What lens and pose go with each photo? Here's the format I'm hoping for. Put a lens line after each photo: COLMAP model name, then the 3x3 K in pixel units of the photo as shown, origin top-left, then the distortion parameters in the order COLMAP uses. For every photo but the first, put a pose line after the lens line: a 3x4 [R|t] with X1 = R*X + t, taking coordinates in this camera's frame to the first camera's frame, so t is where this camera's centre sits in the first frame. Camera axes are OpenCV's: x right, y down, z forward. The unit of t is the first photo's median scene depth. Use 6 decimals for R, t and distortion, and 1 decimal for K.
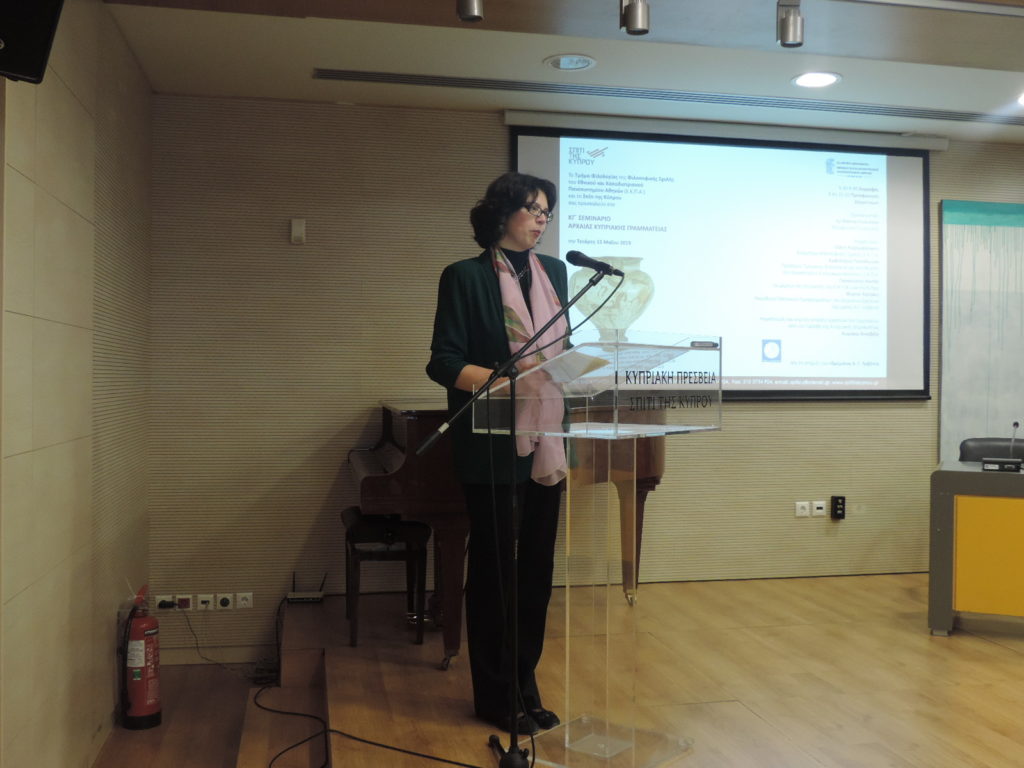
lens RADIAL K [[1107.0, 0, 512.0], [0, 1107.0, 384.0], [0, 0, 1]] dist [-0.008886, 0.013646]
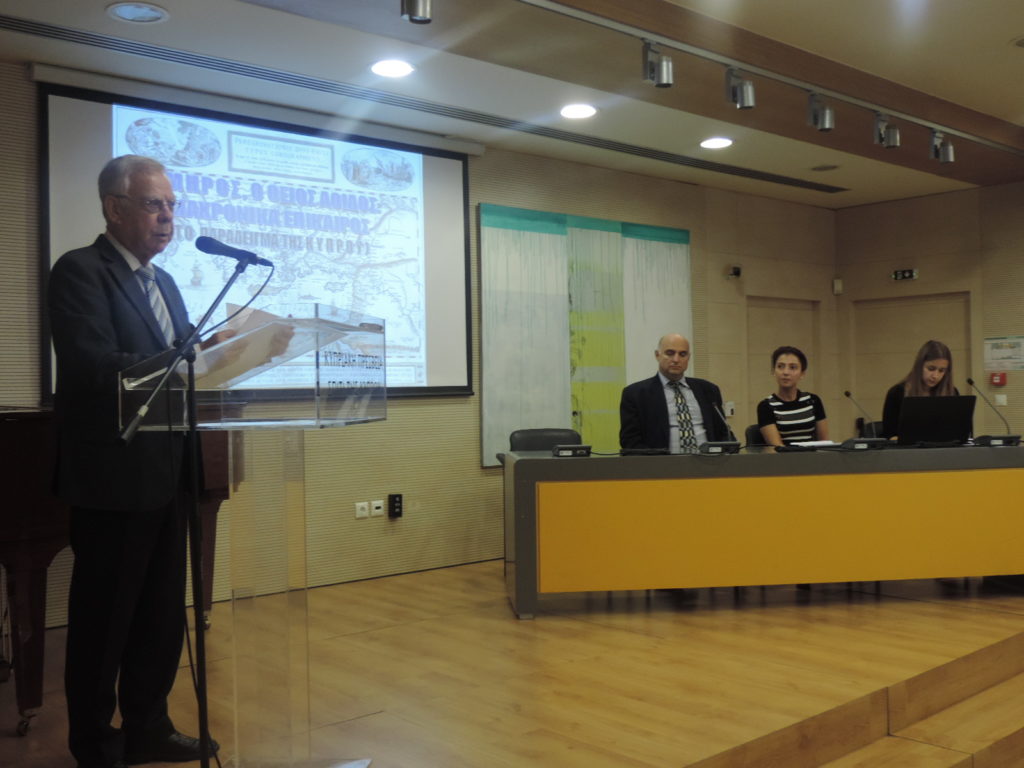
lens RADIAL K [[1107.0, 0, 512.0], [0, 1107.0, 384.0], [0, 0, 1]] dist [-0.008886, 0.013646]
pose [[0.867441, -0.016958, 0.497251, -0.106514], [0.023886, 0.999686, -0.007576, 0.012515], [-0.496967, 0.018449, 0.867573, 0.084614]]
